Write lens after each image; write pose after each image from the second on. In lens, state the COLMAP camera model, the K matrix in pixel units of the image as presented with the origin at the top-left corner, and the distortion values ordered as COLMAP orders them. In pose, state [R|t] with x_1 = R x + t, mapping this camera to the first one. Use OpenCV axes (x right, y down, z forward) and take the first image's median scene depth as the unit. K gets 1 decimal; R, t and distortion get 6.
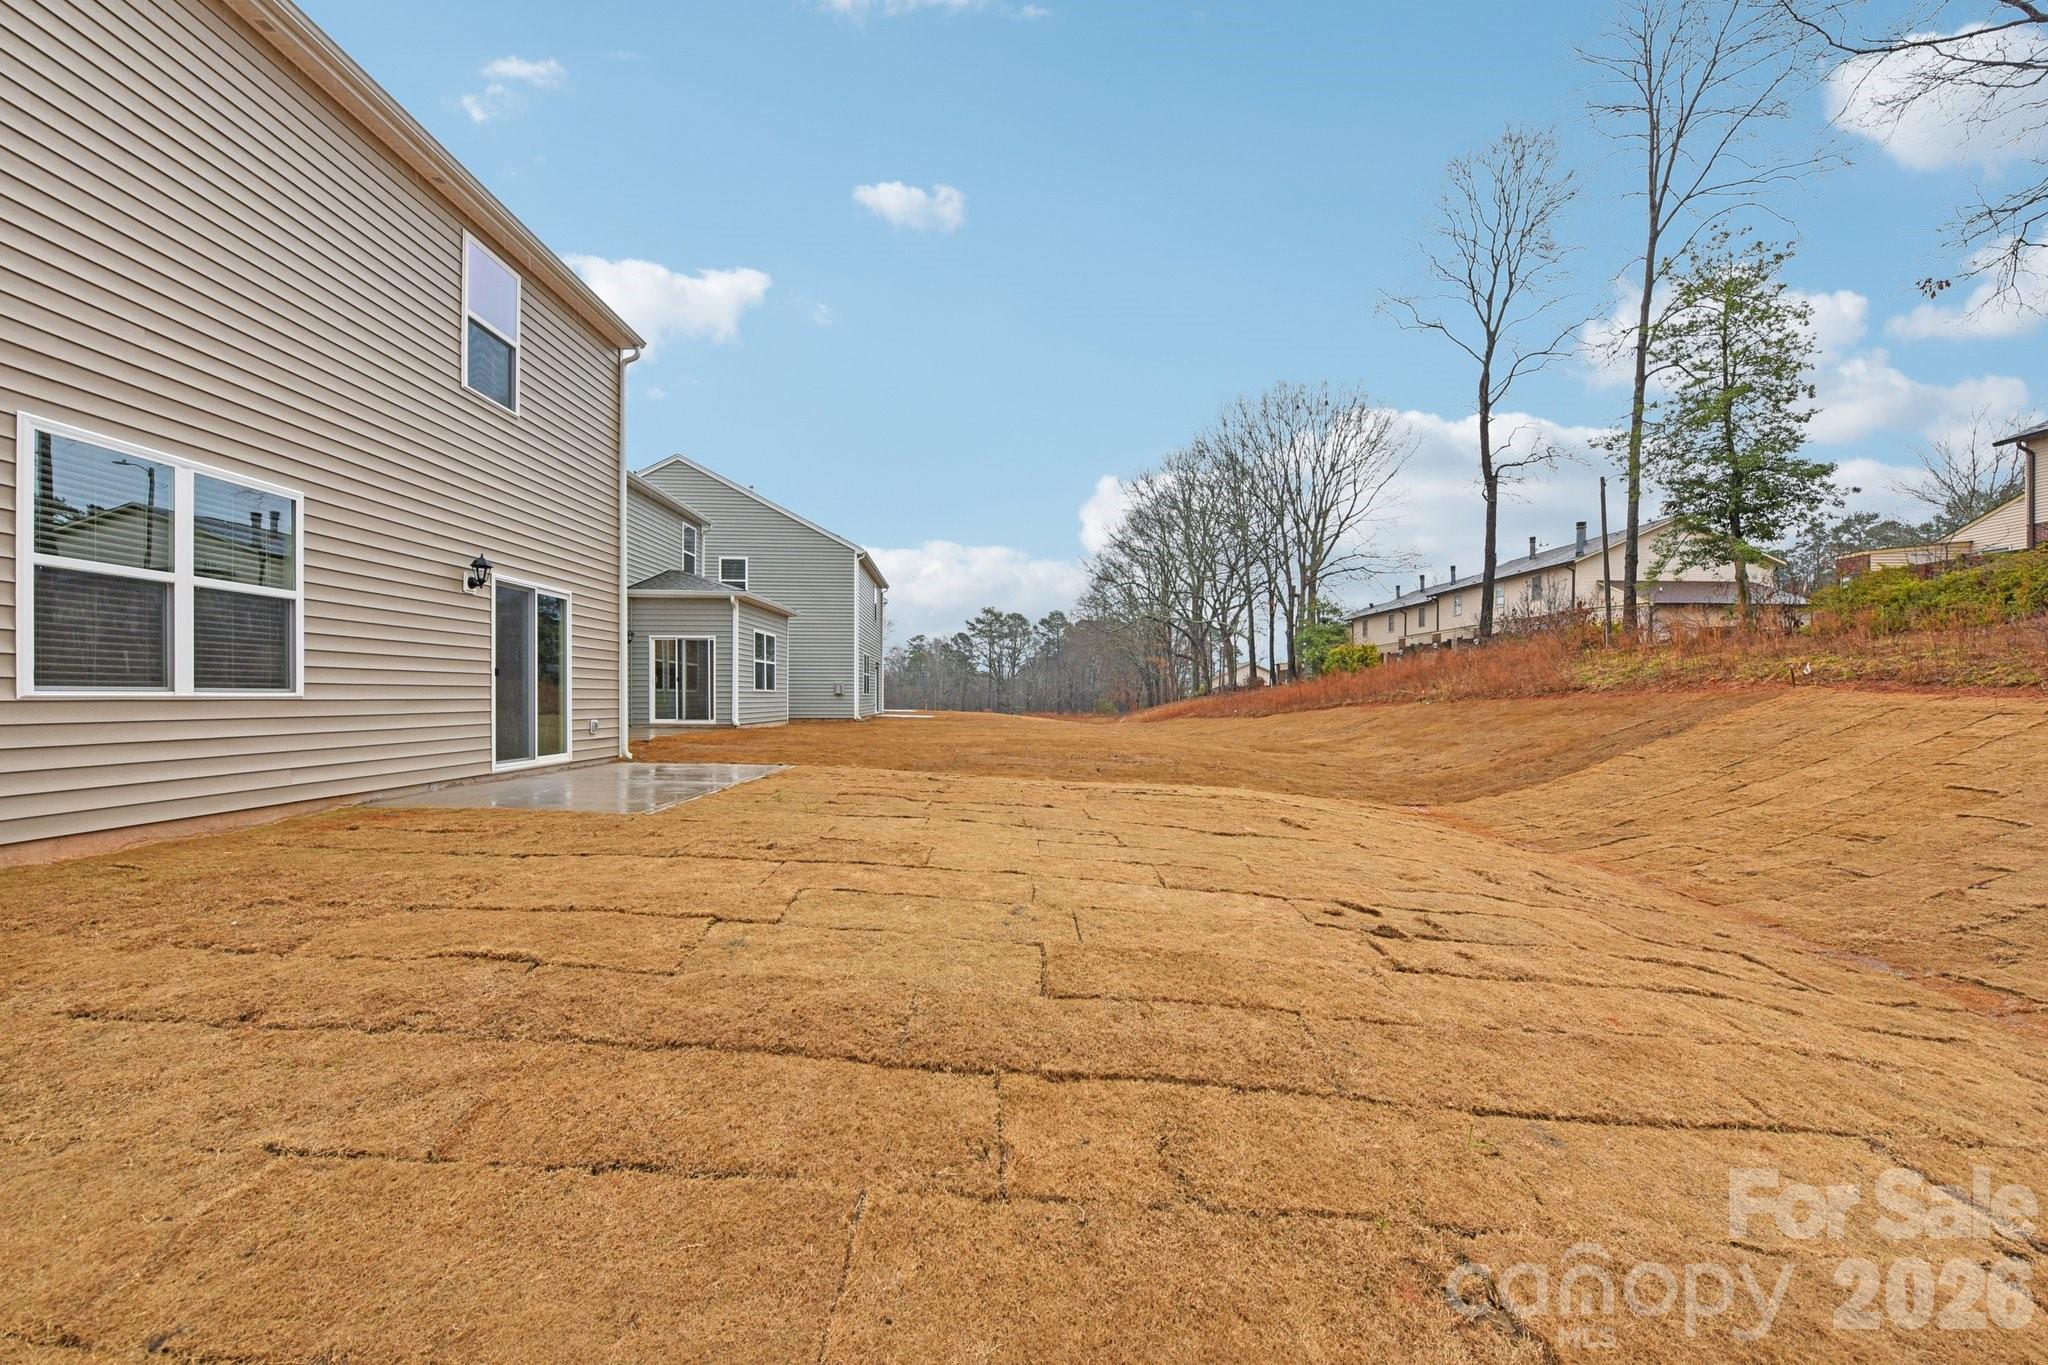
lens RADIAL K [[811.7, 0, 1029.9], [0, 811.7, 686.4], [0, 0, 1]] dist [-0.030046, -0.000011]
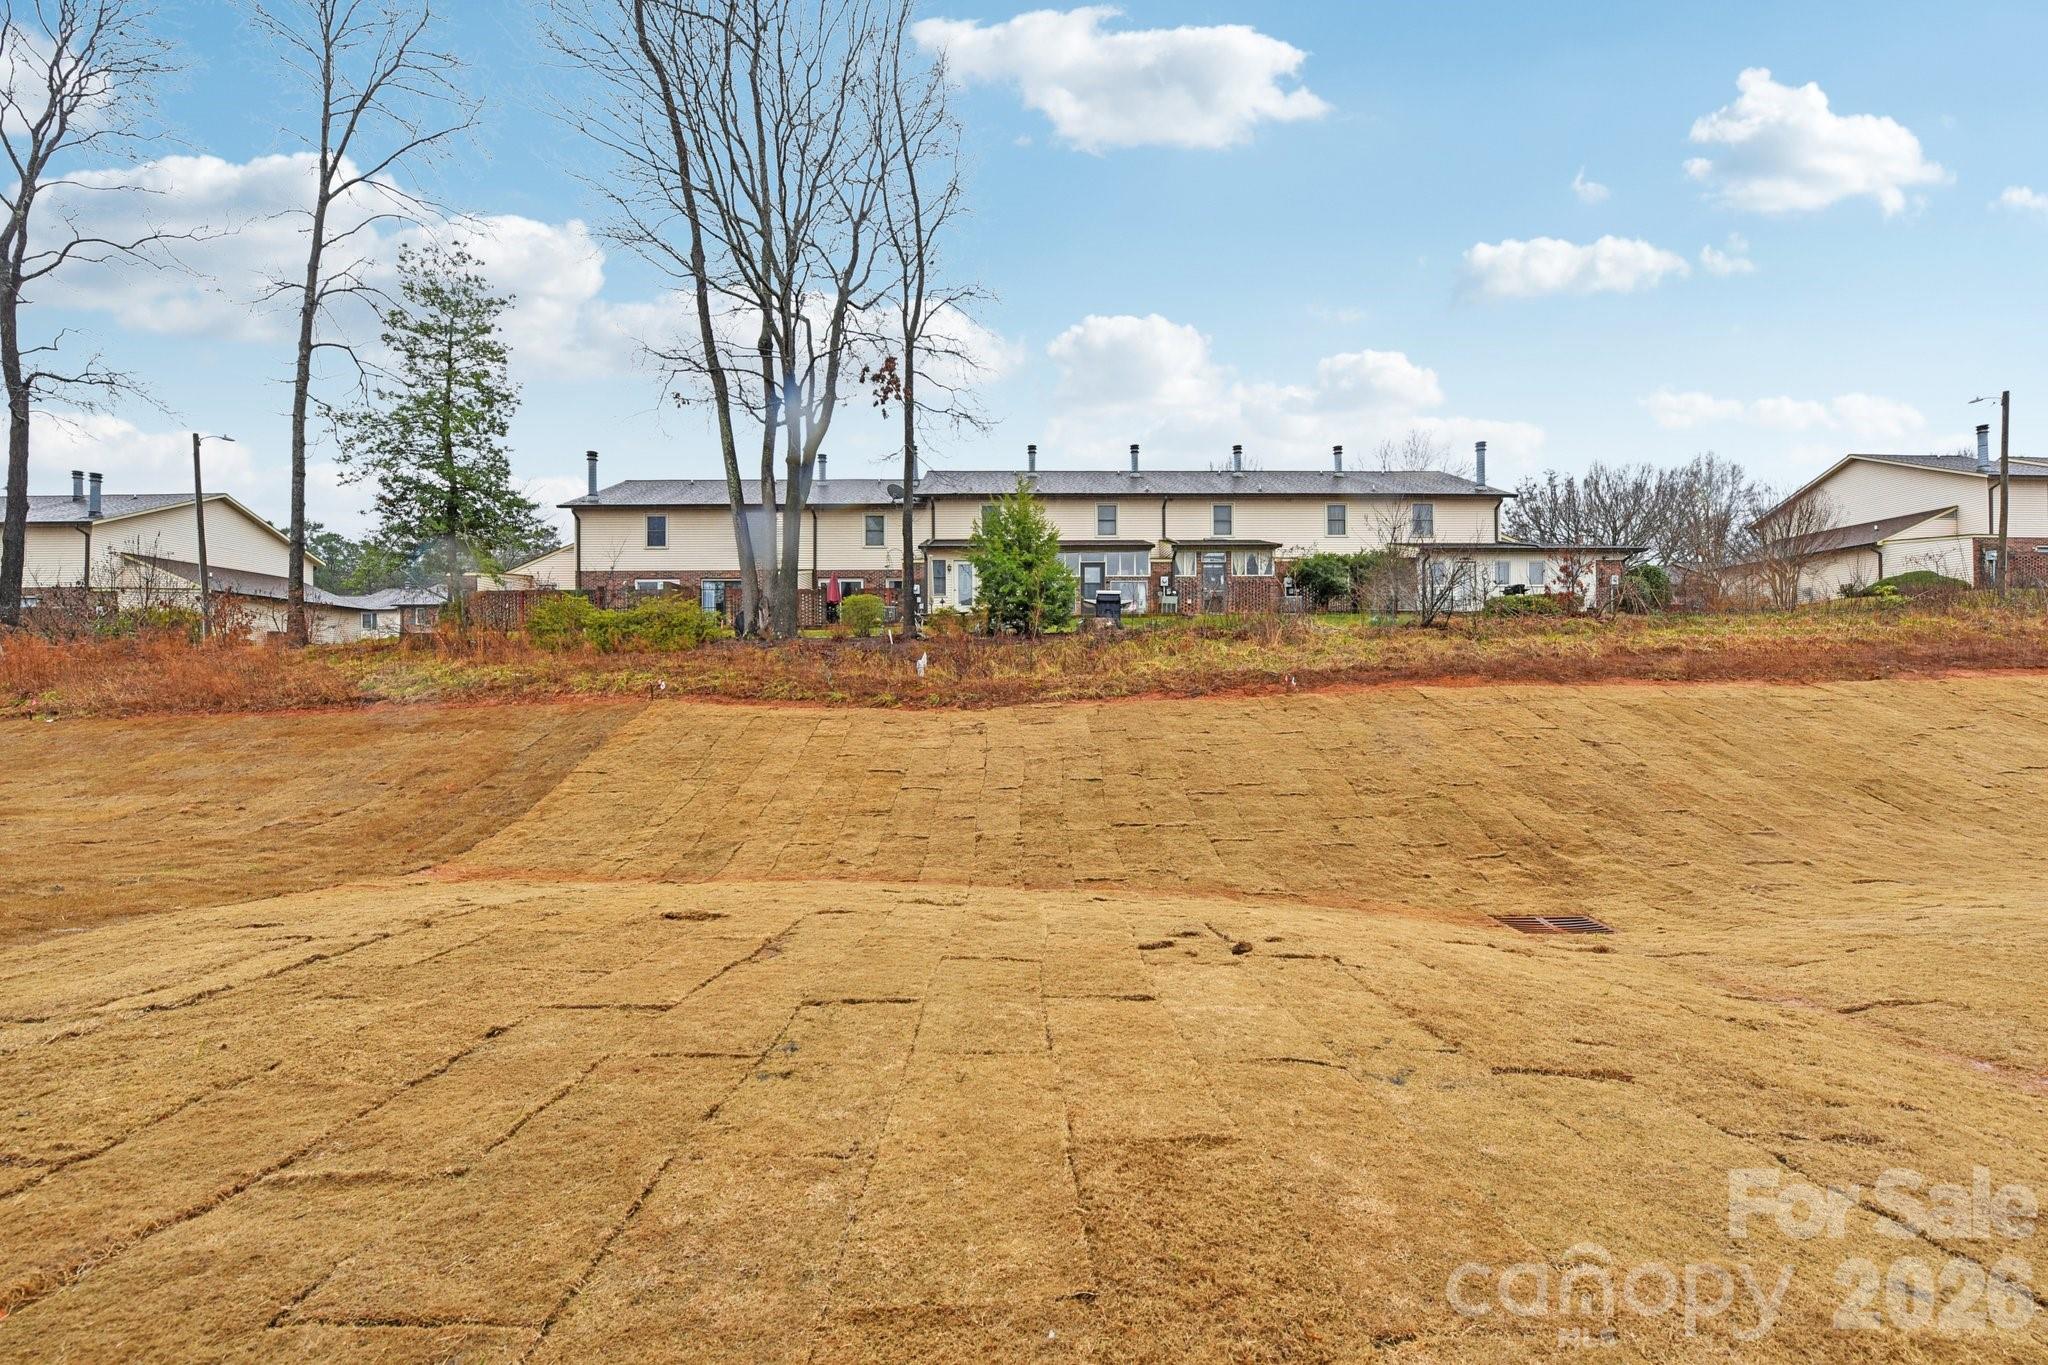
lens RADIAL K [[811.7, 0, 1029.9], [0, 811.7, 686.4], [0, 0, 1]] dist [-0.030046, -0.000011]
pose [[0.001495, 0.002604, 0.999995, -0.110223], [-0.007598, 0.999968, -0.002593, -0.008242], [-0.999970, -0.007595, 0.001515, 0.179620]]
